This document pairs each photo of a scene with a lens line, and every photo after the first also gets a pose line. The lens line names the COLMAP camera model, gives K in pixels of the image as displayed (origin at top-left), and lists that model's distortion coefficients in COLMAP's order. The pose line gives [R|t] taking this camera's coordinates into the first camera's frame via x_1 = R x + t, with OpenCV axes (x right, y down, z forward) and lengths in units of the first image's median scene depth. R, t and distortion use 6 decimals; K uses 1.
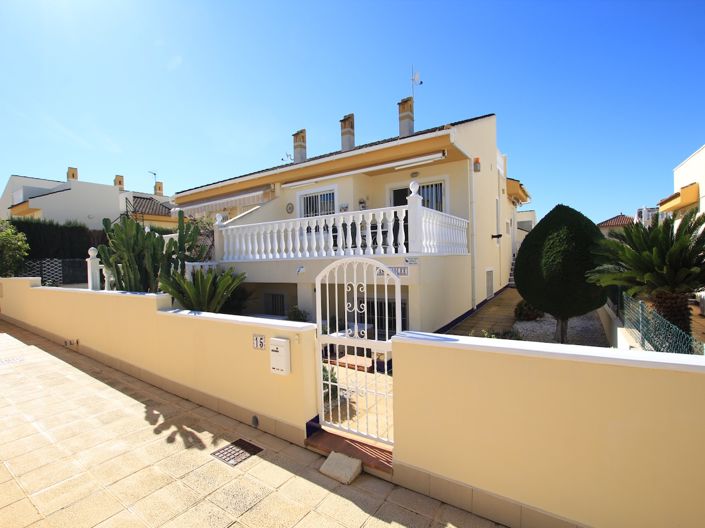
lens RADIAL K [[328.0, 0, 347.1], [0, 328.0, 270.2], [0, 0, 1]] dist [-0.024904, 0.000840]
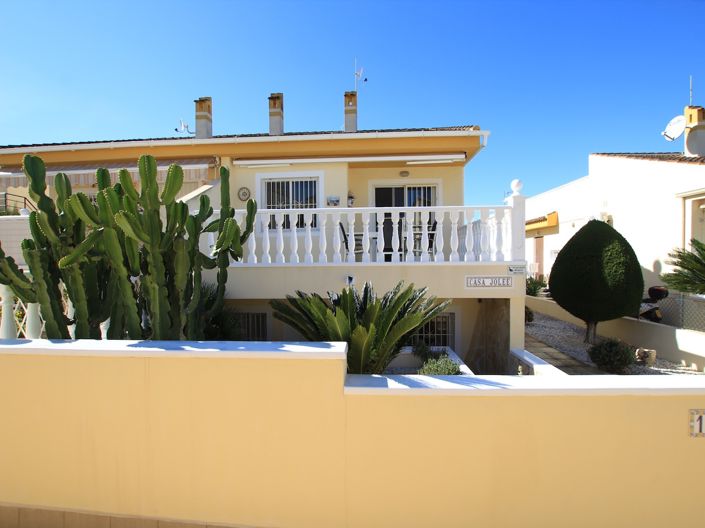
lens RADIAL K [[328.0, 0, 356.3], [0, 328.0, 263.7], [0, 0, 1]] dist [-0.024904, 0.000840]
pose [[0.870695, 0.014579, 0.491607, -0.358064], [0.000032, 0.999559, -0.029699, -0.012421], [-0.491823, 0.025875, 0.870310, 0.272199]]
